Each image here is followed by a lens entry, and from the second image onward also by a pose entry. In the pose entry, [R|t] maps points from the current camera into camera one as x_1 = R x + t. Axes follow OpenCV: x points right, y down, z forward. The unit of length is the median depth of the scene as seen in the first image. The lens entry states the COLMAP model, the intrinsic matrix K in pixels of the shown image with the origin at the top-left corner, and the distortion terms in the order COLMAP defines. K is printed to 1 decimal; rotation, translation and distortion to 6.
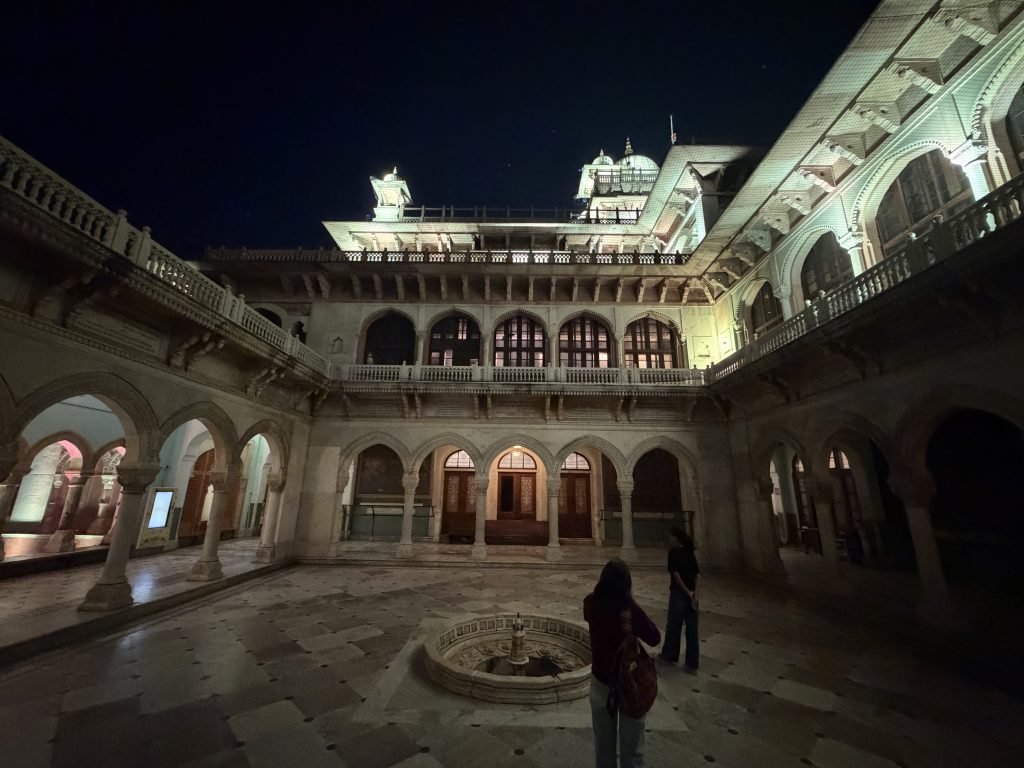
lens RADIAL K [[405.8, 0, 511.9], [0, 405.8, 386.1], [0, 0, 1]] dist [-0.000158, -0.000170]
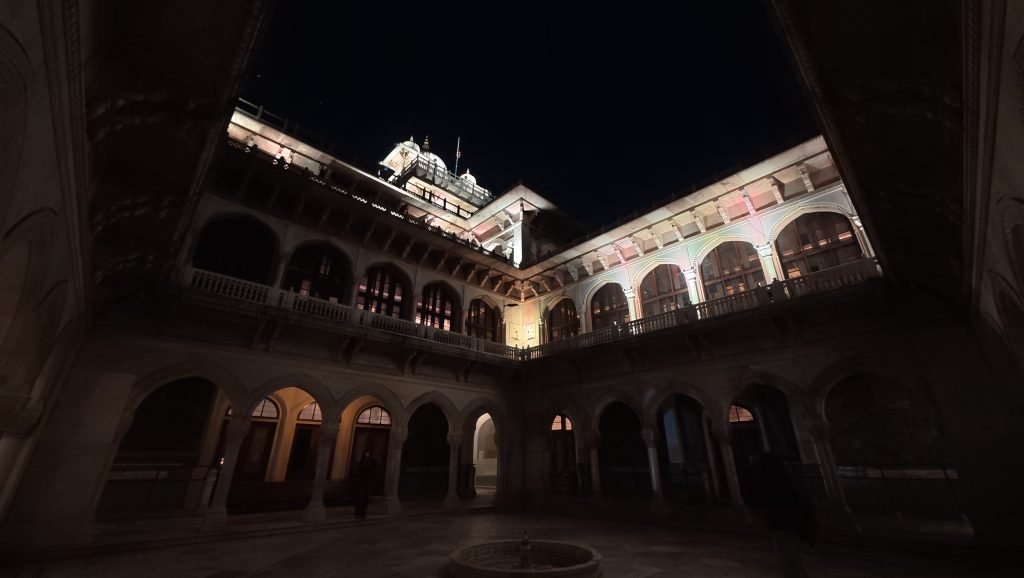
lens RADIAL K [[398.2, 0, 512.0], [0, 398.2, 289.0], [0, 0, 1]] dist [0.000162, -0.000262]
pose [[0.717524, 0.259145, 0.646531, -0.407784], [-0.157259, 0.964518, -0.212074, 0.046597], [-0.678549, 0.050495, 0.732818, 0.038648]]
